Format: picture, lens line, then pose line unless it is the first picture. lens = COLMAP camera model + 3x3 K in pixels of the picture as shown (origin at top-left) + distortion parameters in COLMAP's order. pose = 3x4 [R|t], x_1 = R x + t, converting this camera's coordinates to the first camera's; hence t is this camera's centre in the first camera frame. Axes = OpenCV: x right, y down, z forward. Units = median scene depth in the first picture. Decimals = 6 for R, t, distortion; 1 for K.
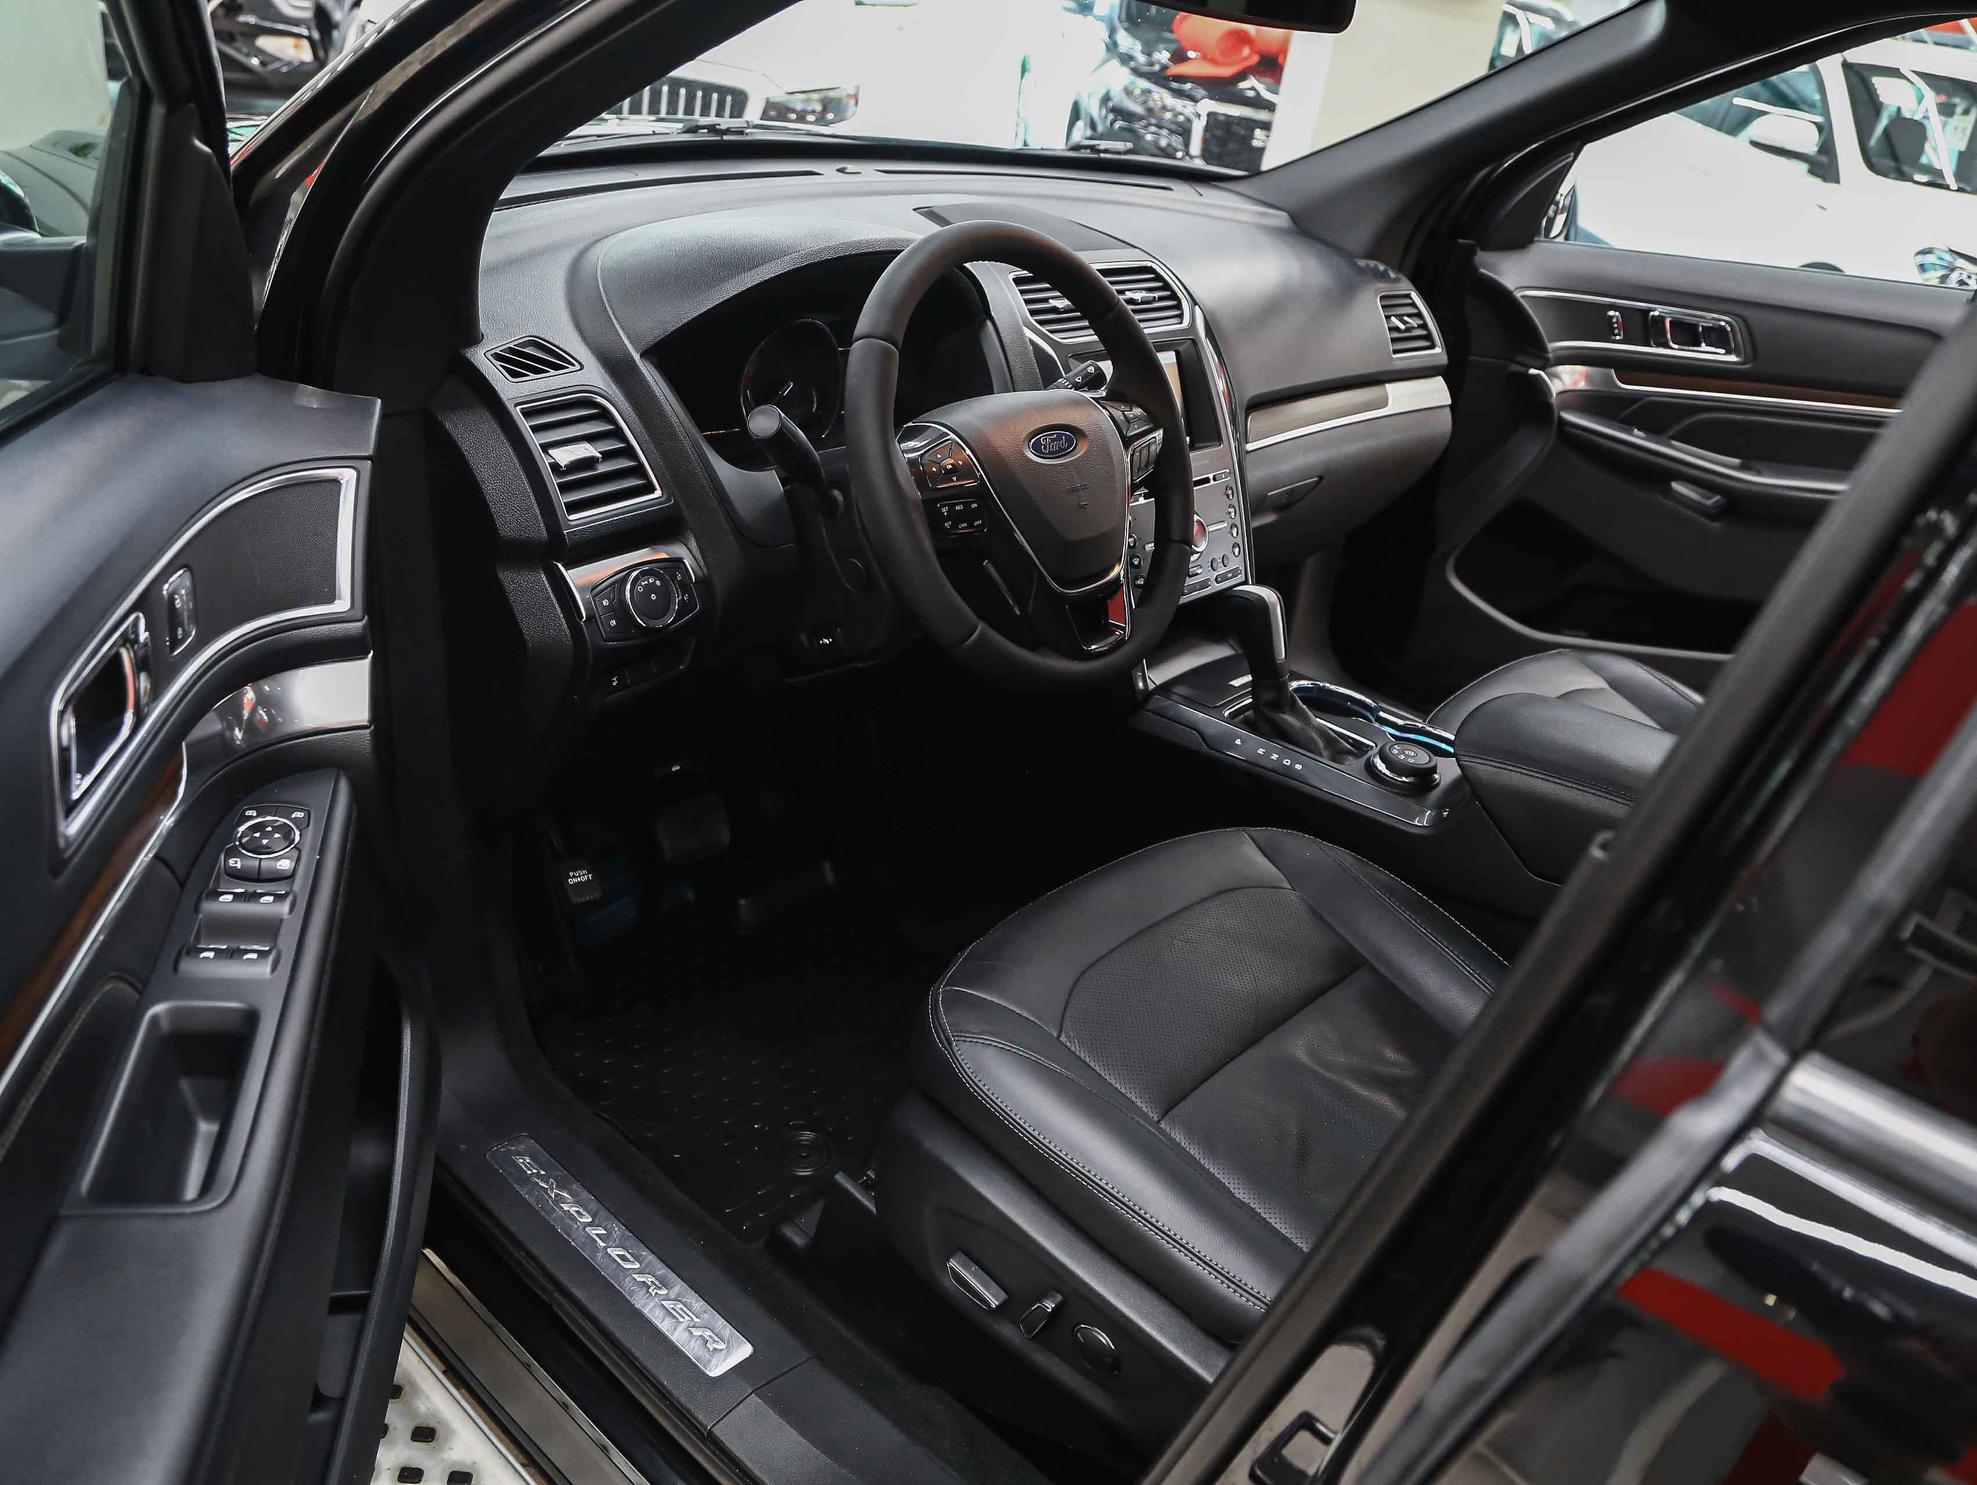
lens RADIAL K [[1533.0, 0, 983.5], [0, 1533.0, 743.7], [0, 0, 1]] dist [-0.115540, 0.056228]
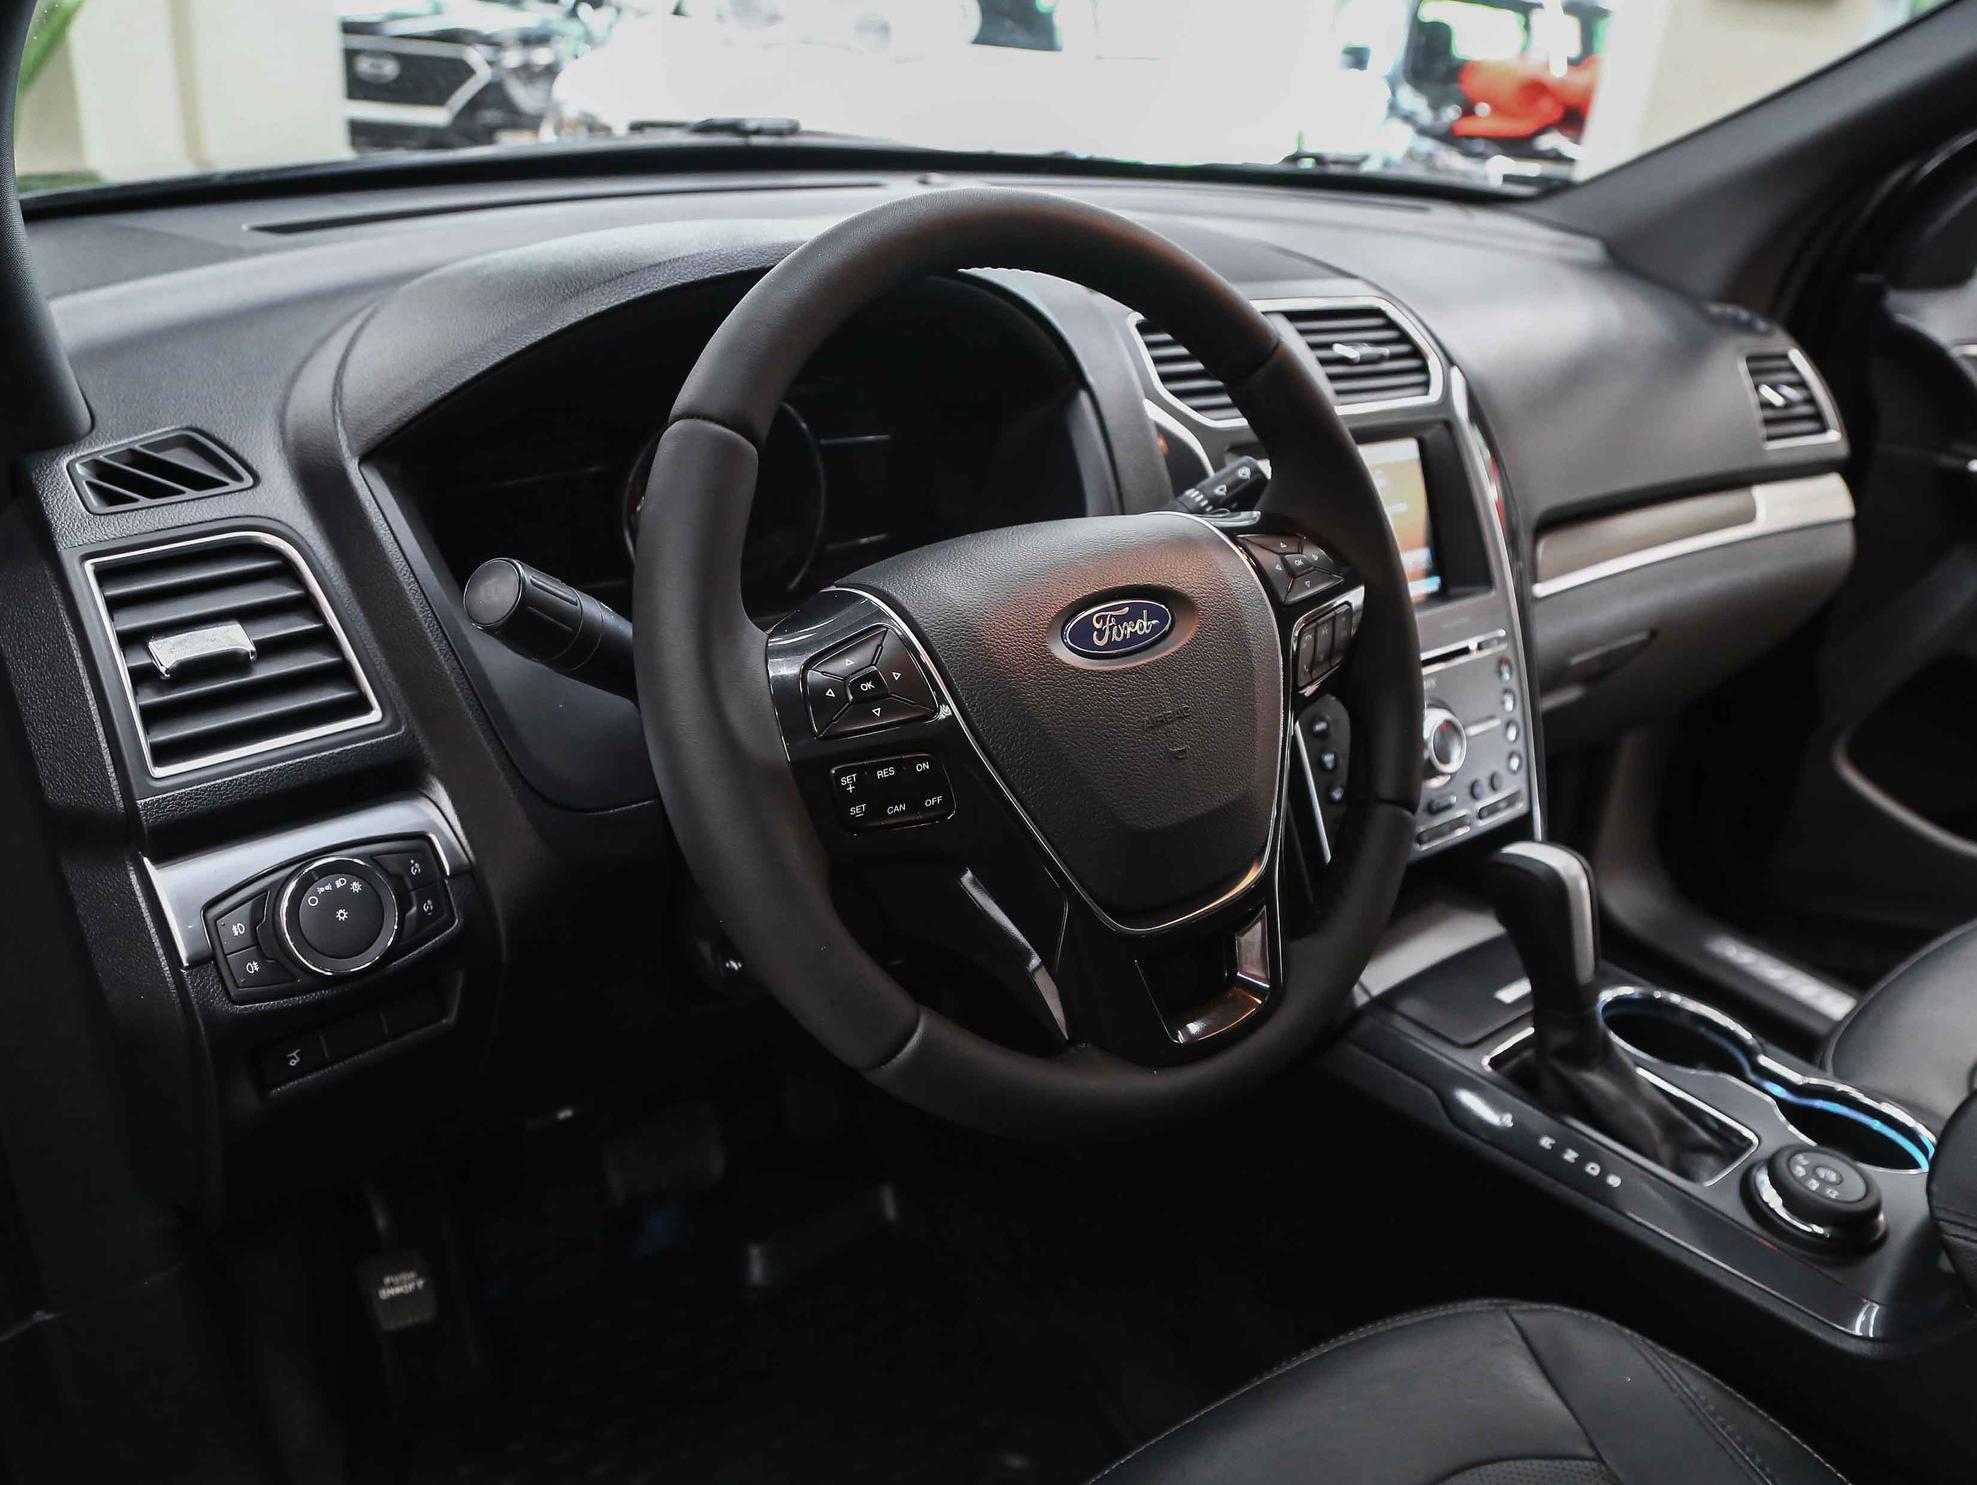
lens RADIAL K [[1533.0, 0, 996.8], [0, 1533.0, 737.6], [0, 0, 1]] dist [-0.115540, 0.056228]
pose [[0.983871, 0.021299, -0.177606, 0.077365], [-0.032333, 0.997707, -0.059465, -0.105070], [0.175932, 0.064249, 0.982303, 0.409975]]
